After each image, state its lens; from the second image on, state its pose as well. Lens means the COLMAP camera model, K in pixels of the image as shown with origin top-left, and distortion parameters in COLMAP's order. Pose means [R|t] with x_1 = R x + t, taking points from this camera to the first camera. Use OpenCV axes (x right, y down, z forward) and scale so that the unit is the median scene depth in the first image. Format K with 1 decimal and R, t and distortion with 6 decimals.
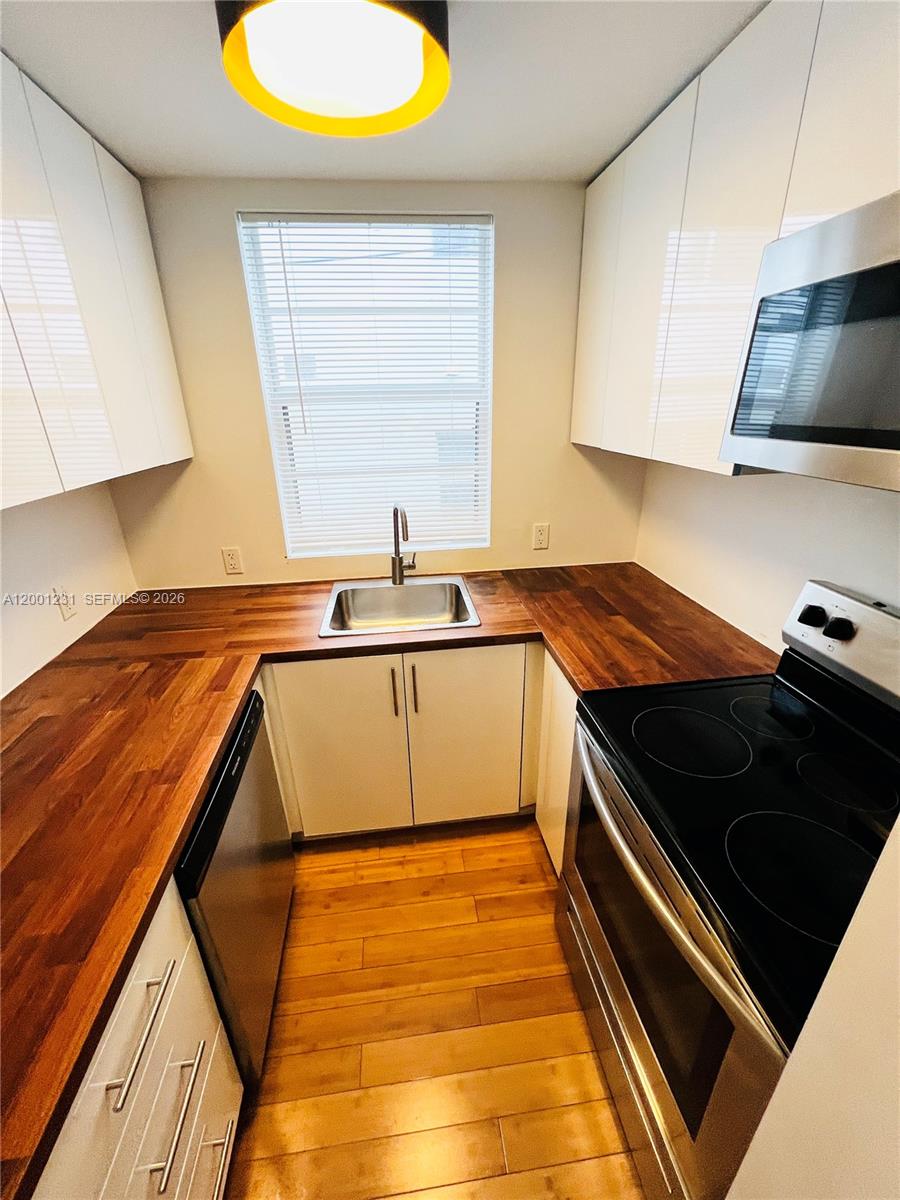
lens RADIAL K [[481.5, 0, 442.6], [0, 481.5, 596.2], [0, 0, 1]] dist [0.000853, 0.000984]
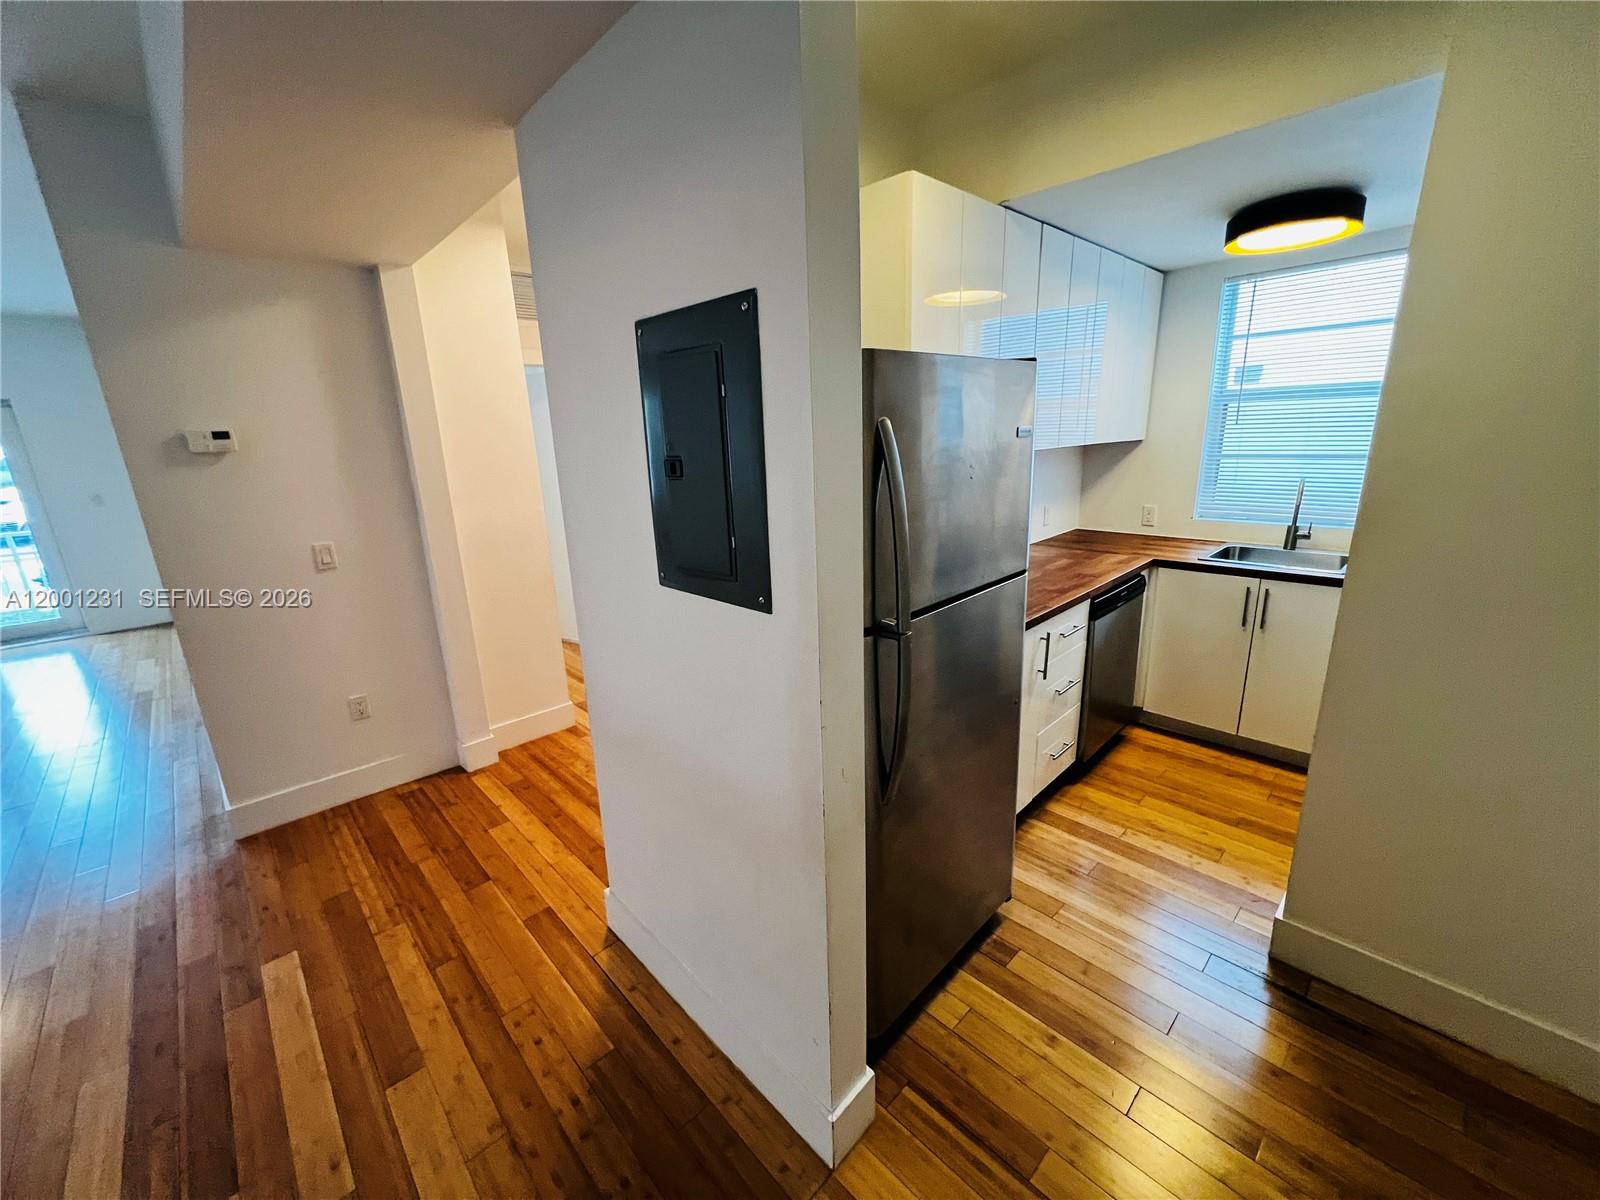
lens RADIAL K [[641.9, 0, 791.6], [0, 641.9, 603.6], [0, 0, 1]] dist [0.000853, 0.000984]
pose [[0.605469, 0.212886, -0.766868, 0.471927], [-0.279455, 0.959075, 0.045604, 0.429877], [0.745193, 0.186693, 0.640182, -1.027294]]
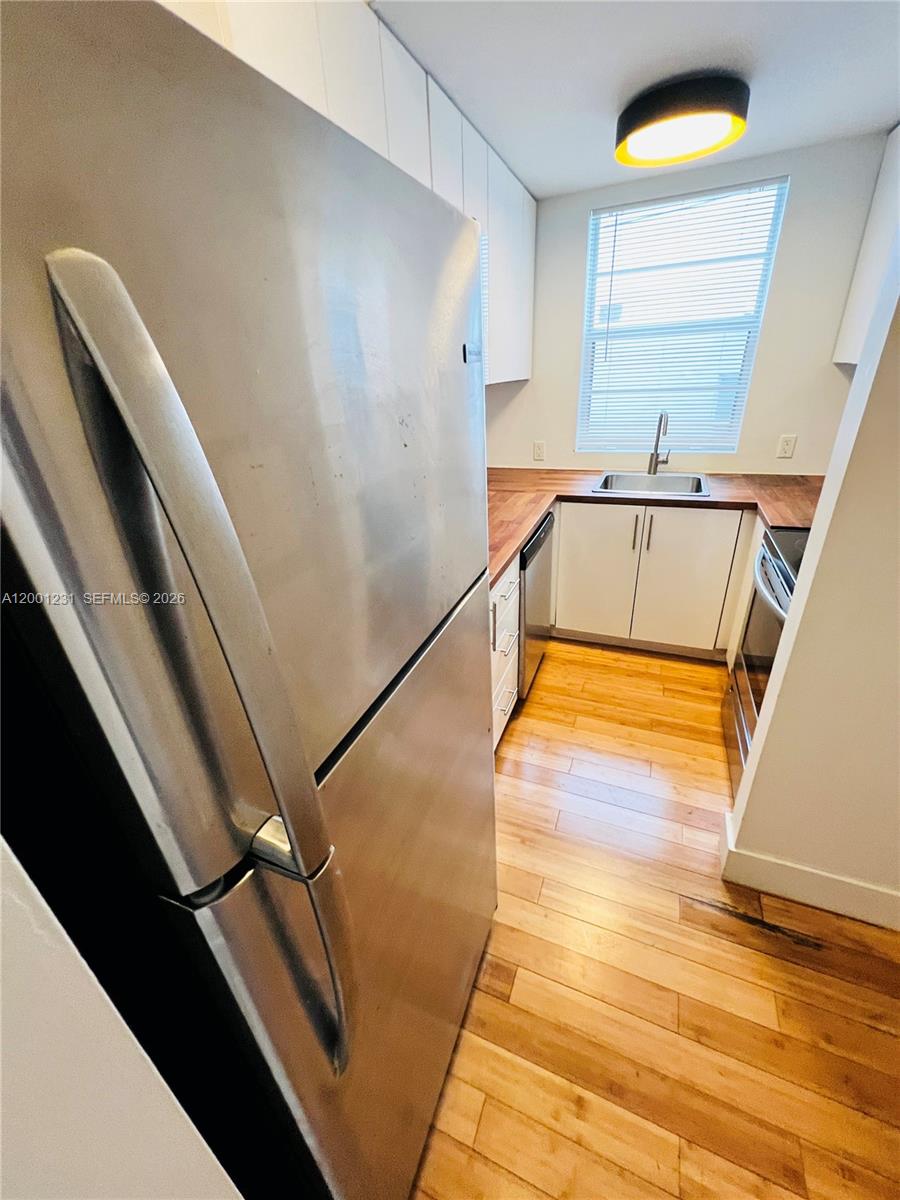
lens RADIAL K [[481.5, 0, 443.2], [0, 481.5, 599.8], [0, 0, 1]] dist [0.000853, 0.000984]
pose [[0.870229, 0.191500, -0.453905, 0.095423], [-0.152853, 0.980843, 0.120762, 0.293615], [0.468336, -0.035710, 0.882829, -0.588923]]
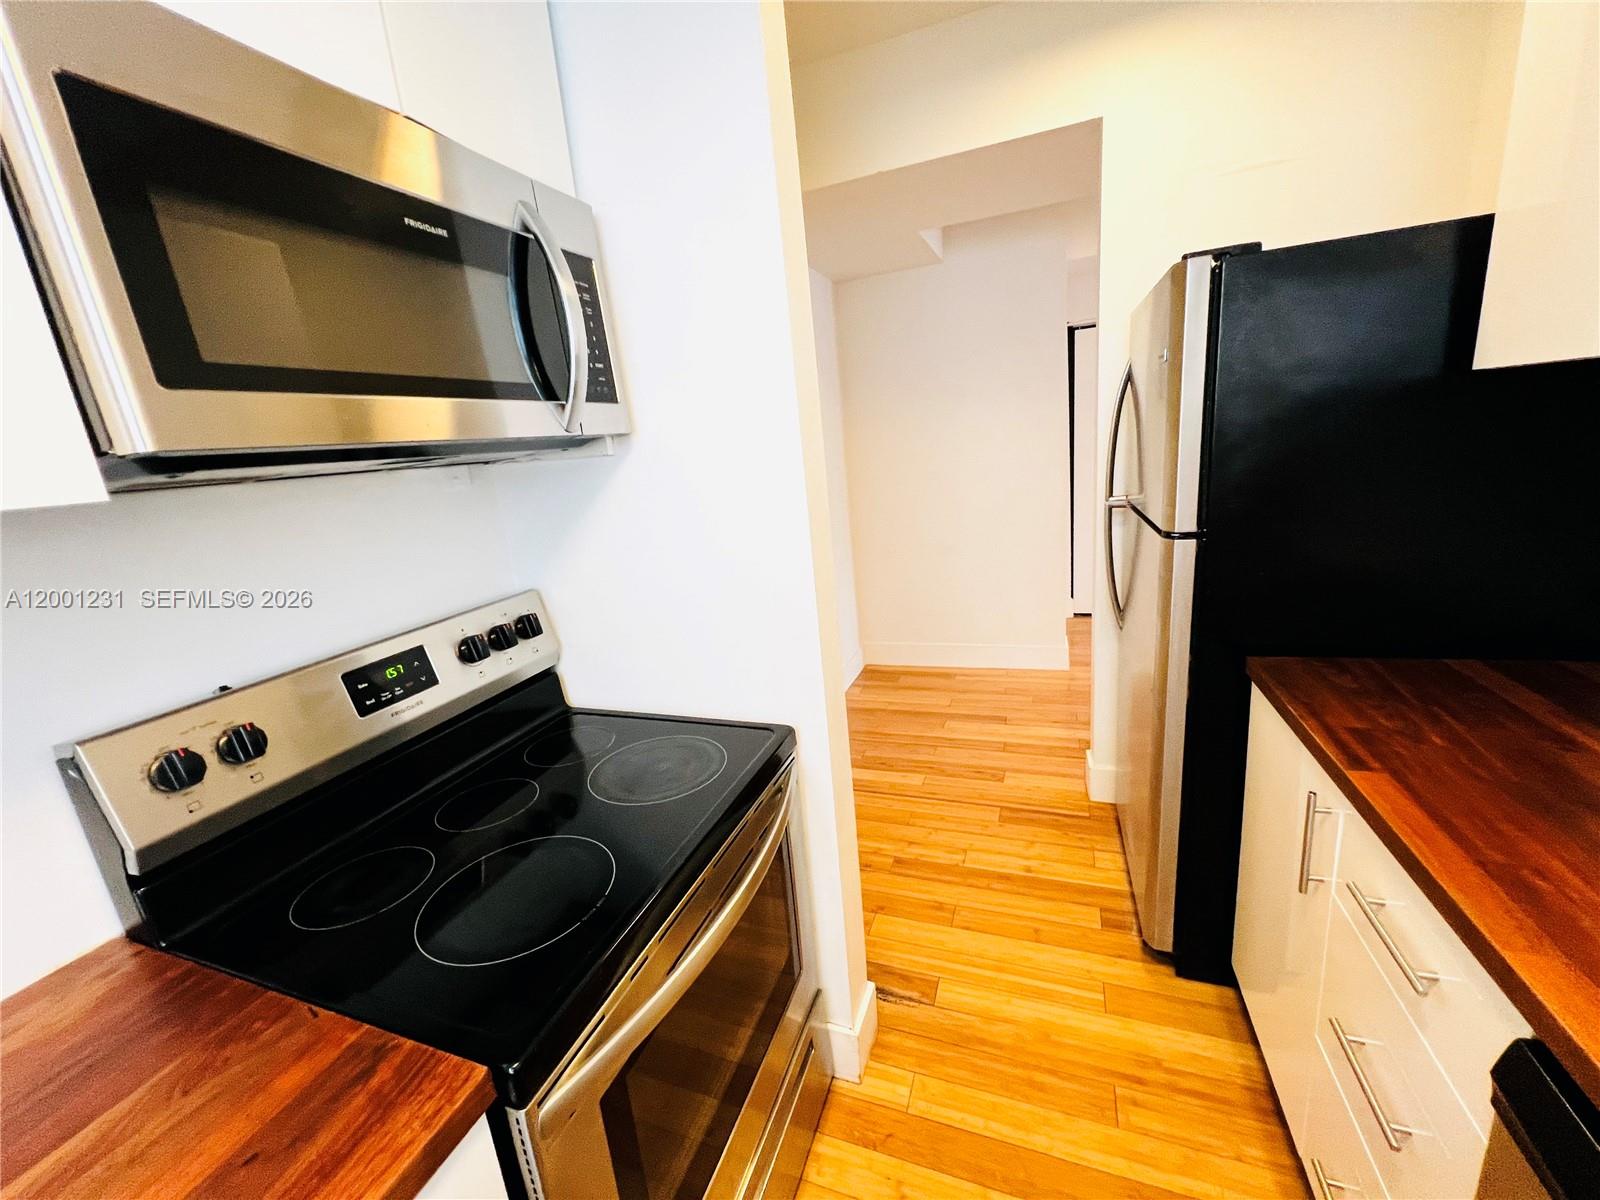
lens RADIAL K [[641.9, 0, 798.1], [0, 641.9, 598.2], [0, 0, 1]] dist [0.000853, 0.000984]
pose [[-0.883105, 0.000094, 0.469176, -0.101076], [0.282680, 0.798222, 0.531914, -0.203529], [-0.374457, 0.602363, -0.704940, 0.791010]]
